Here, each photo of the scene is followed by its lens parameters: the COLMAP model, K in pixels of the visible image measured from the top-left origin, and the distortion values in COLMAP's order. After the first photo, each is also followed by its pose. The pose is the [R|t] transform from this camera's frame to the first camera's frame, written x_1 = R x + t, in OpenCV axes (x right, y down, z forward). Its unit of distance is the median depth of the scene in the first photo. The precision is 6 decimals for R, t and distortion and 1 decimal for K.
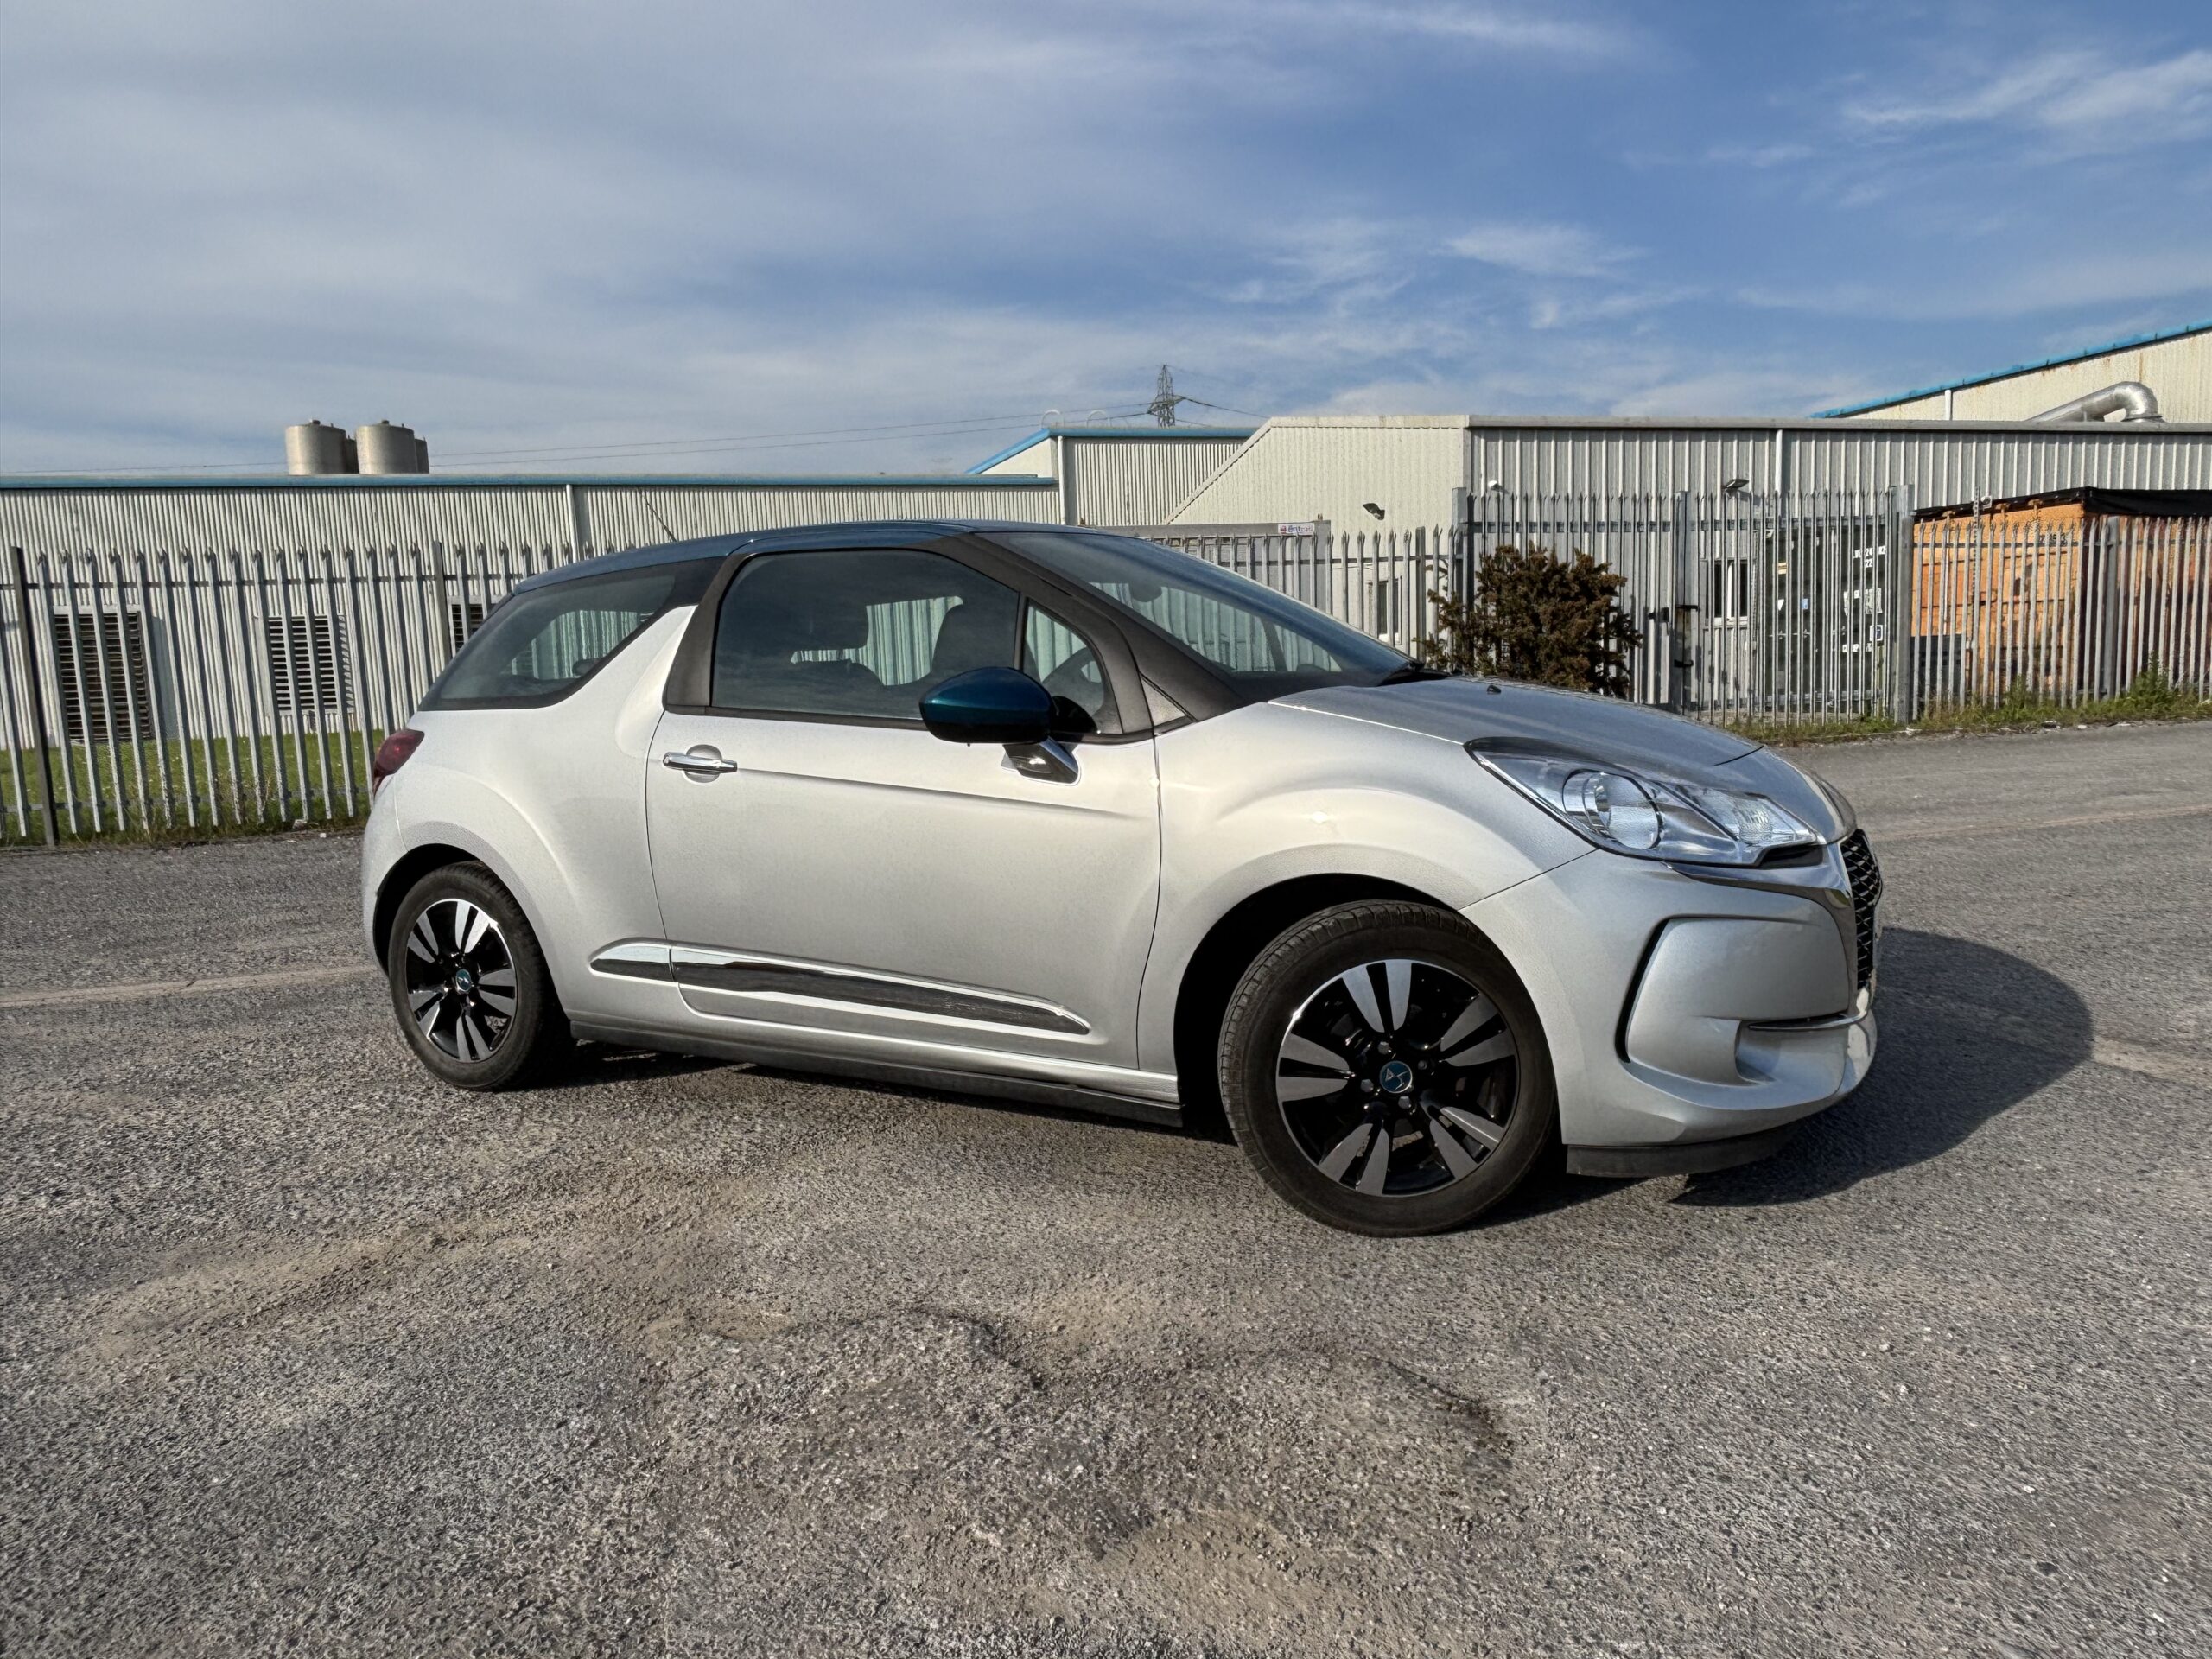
lens RADIAL K [[1432.4, 0, 1106.0], [0, 1432.4, 829.5], [0, 0, 1]] dist [0.048438, -0.070808]
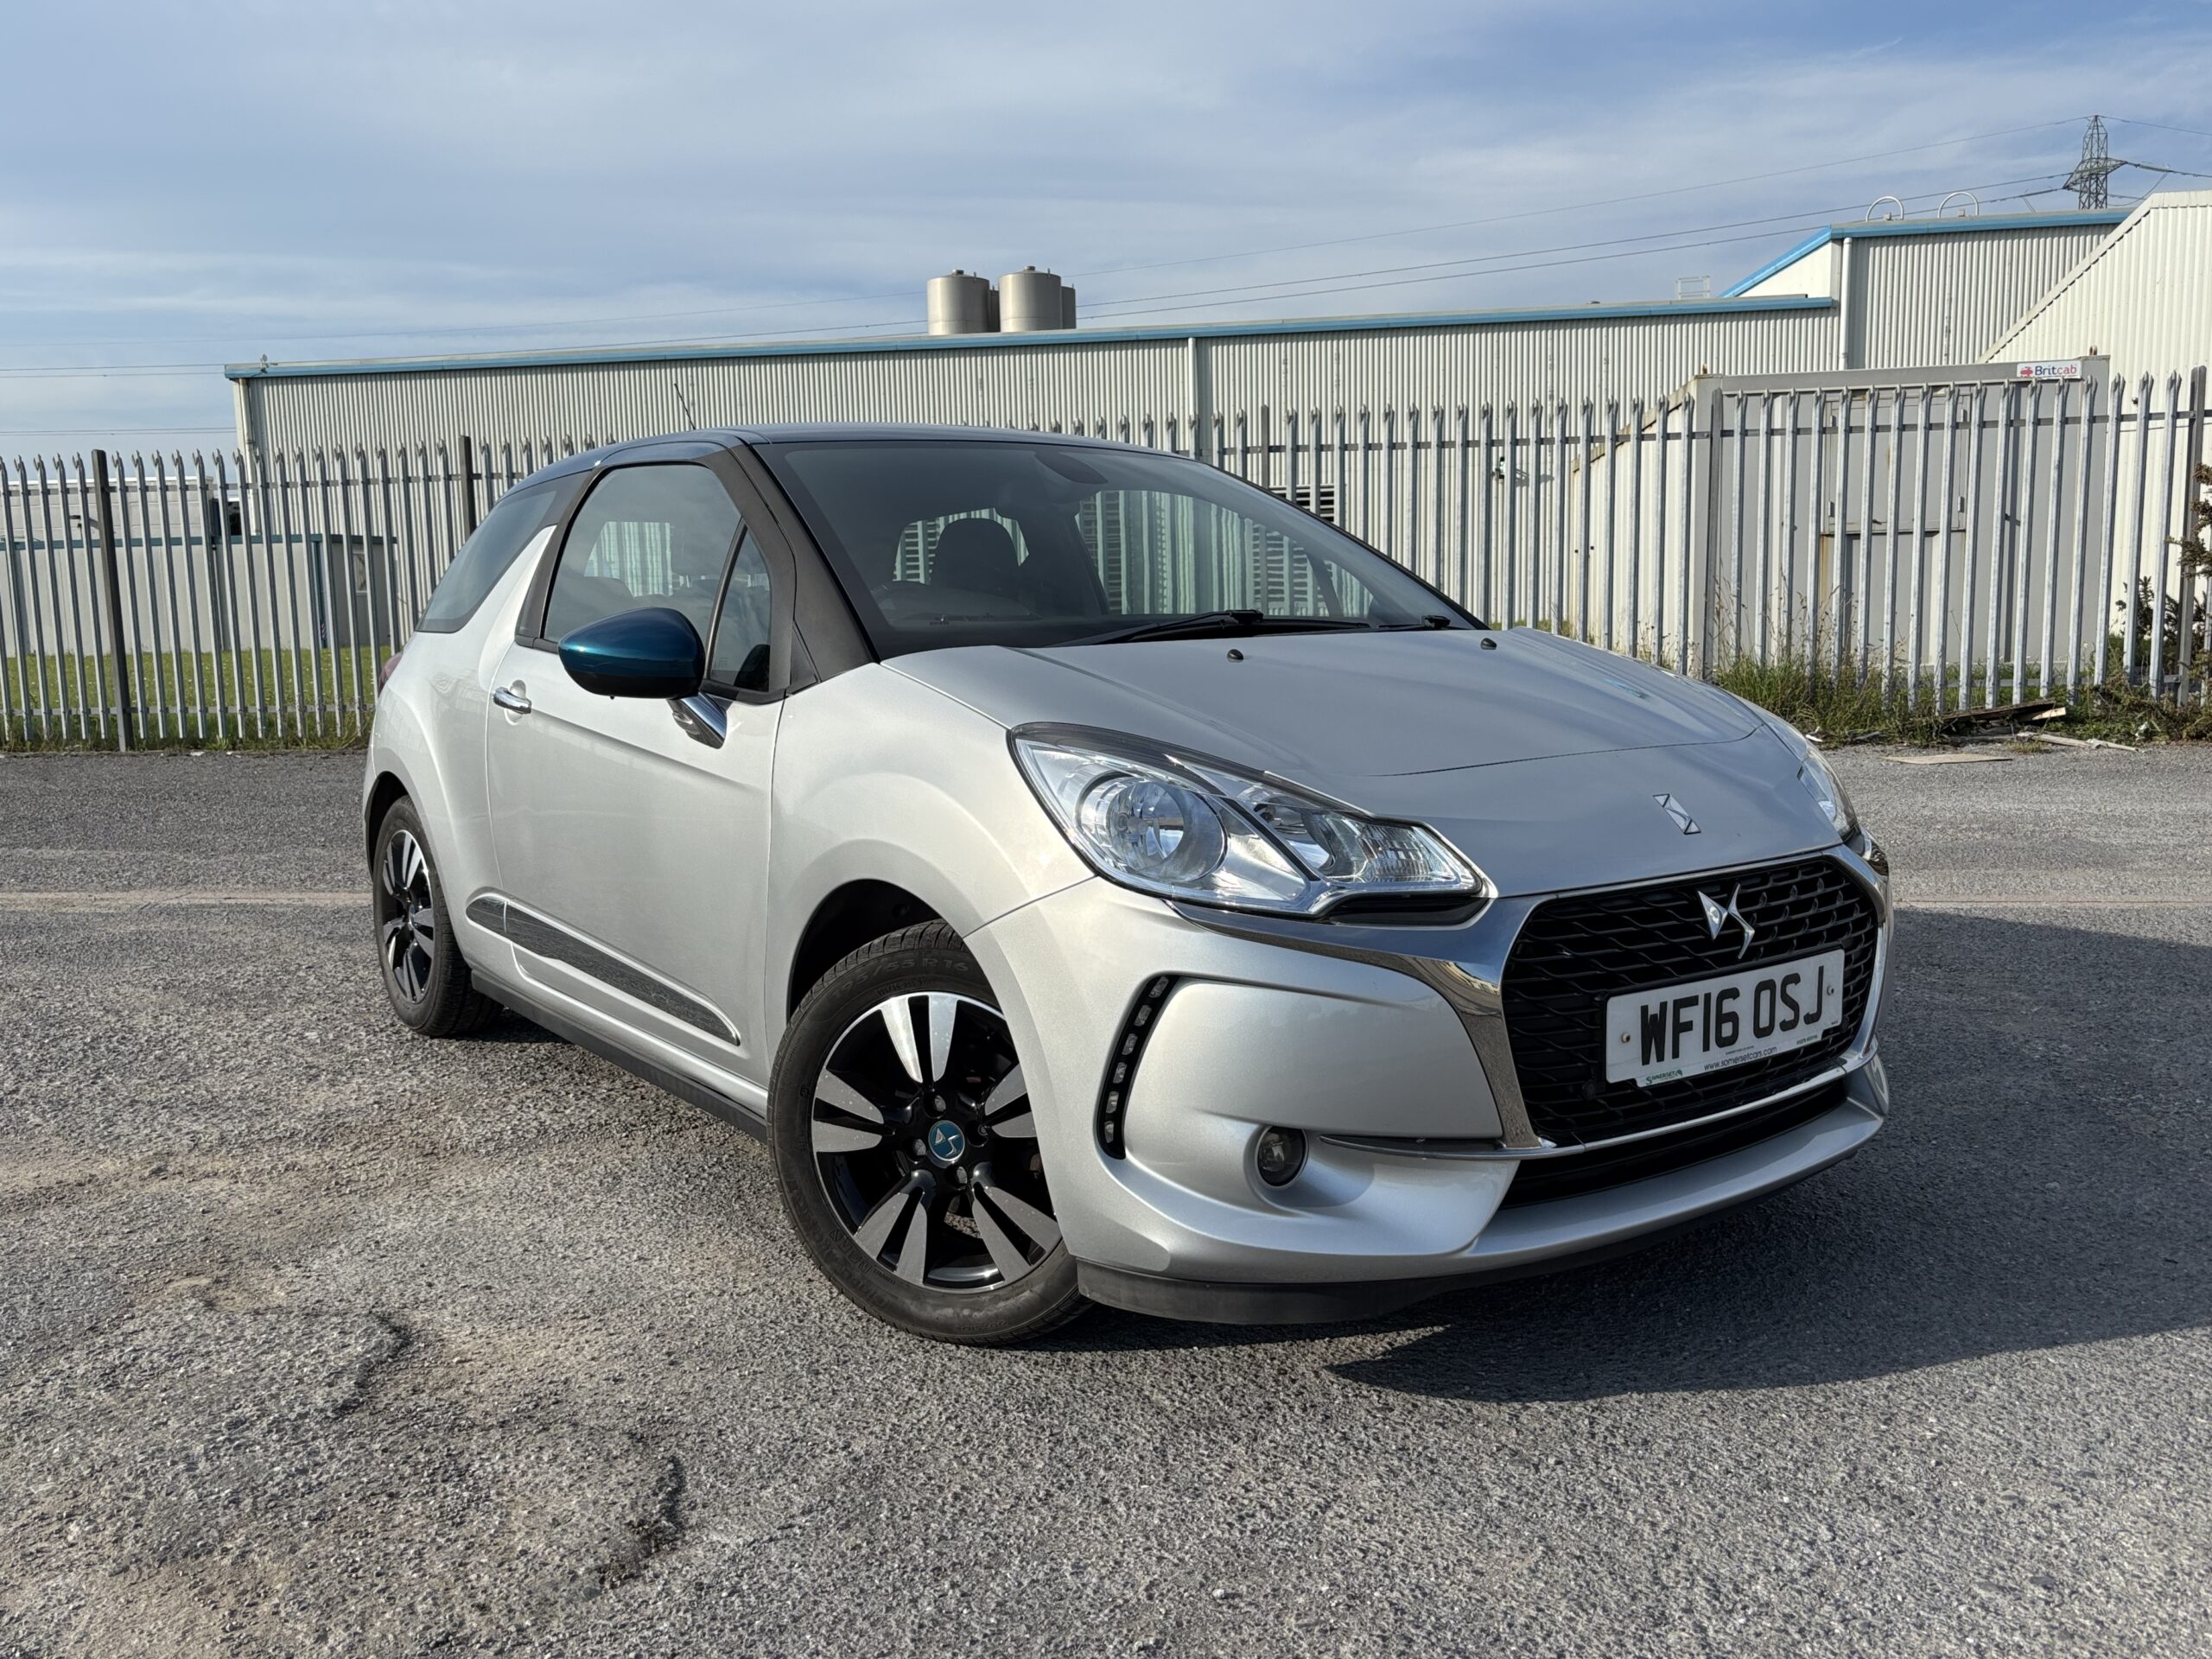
lens RADIAL K [[1875.4, 0, 1094.4], [0, 1875.4, 816.9], [0, 0, 1]] dist [0.017952, 0.009609]
pose [[0.905374, 0.070963, -0.418642, 0.093547], [-0.060977, 0.997446, 0.037203, -0.006731], [0.420213, -0.008155, 0.907389, 0.012984]]
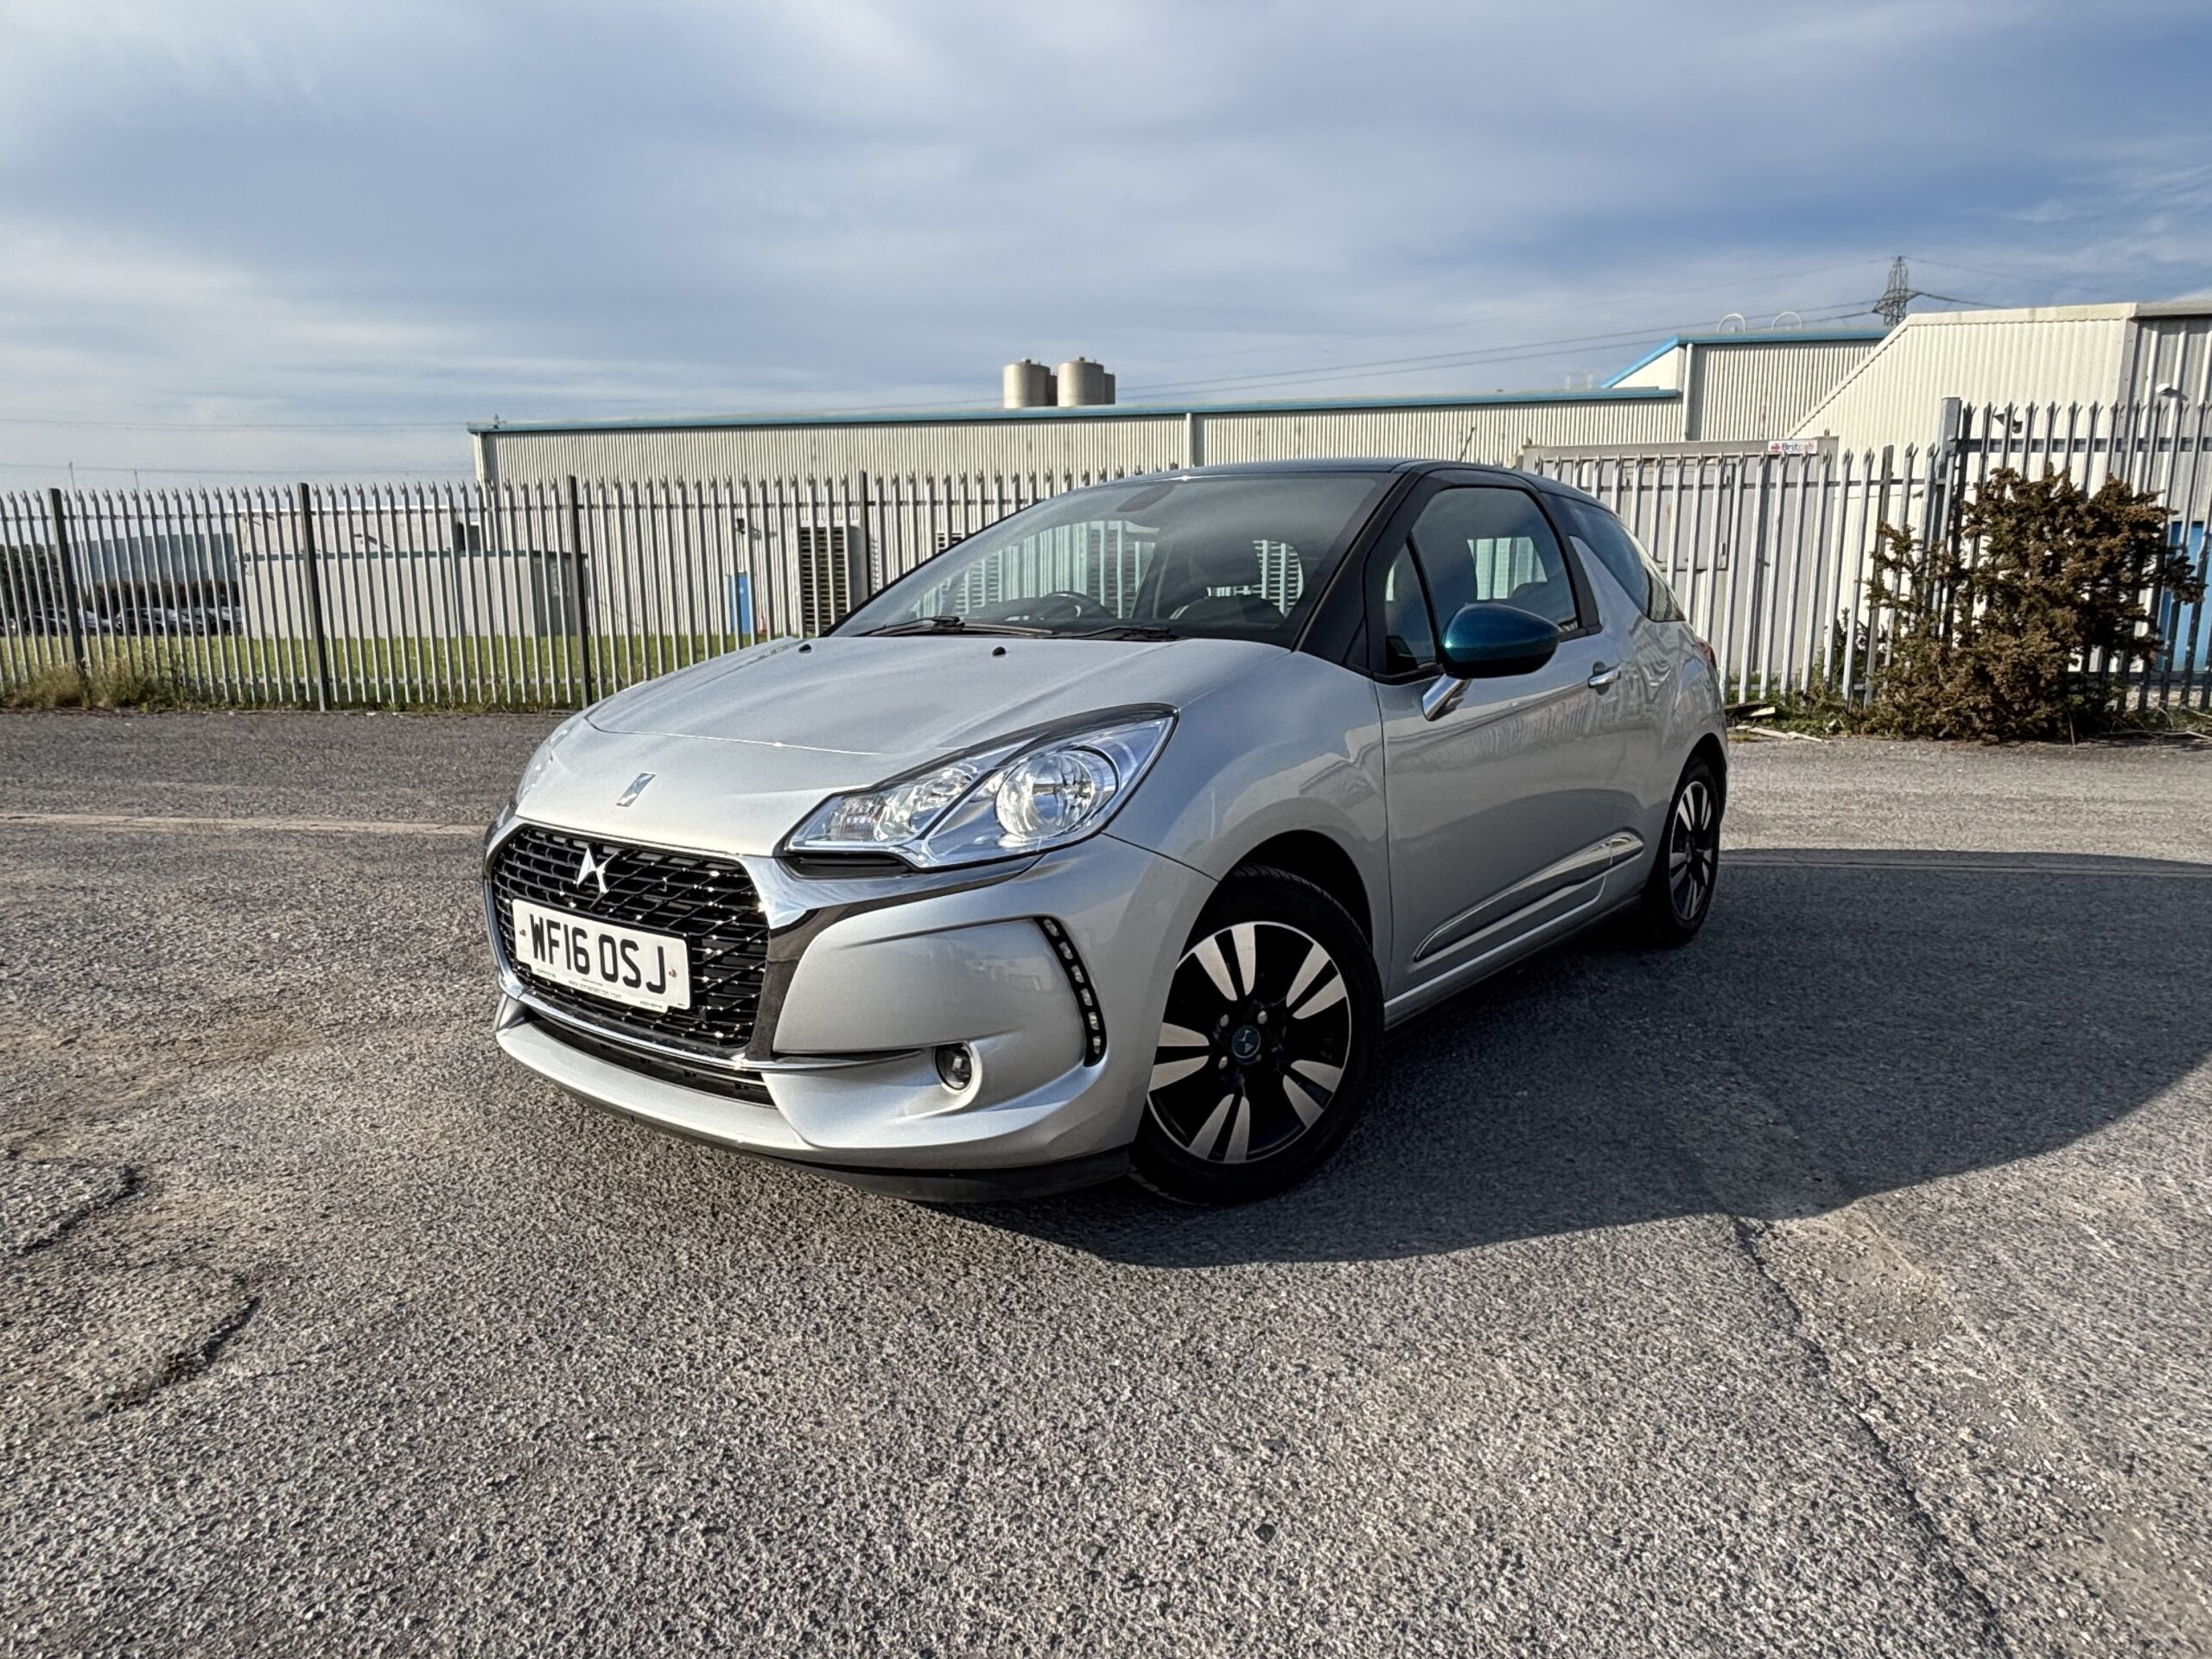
lens RADIAL K [[1388.6, 0, 1106.0], [0, 1388.6, 829.5], [0, 0, 1]] dist [0.034818, -0.046723]
pose [[0.895182, 0.107389, -0.432569, 0.125776], [-0.081044, 0.993579, 0.078948, -0.010668], [0.438270, -0.035616, 0.898138, 0.042789]]
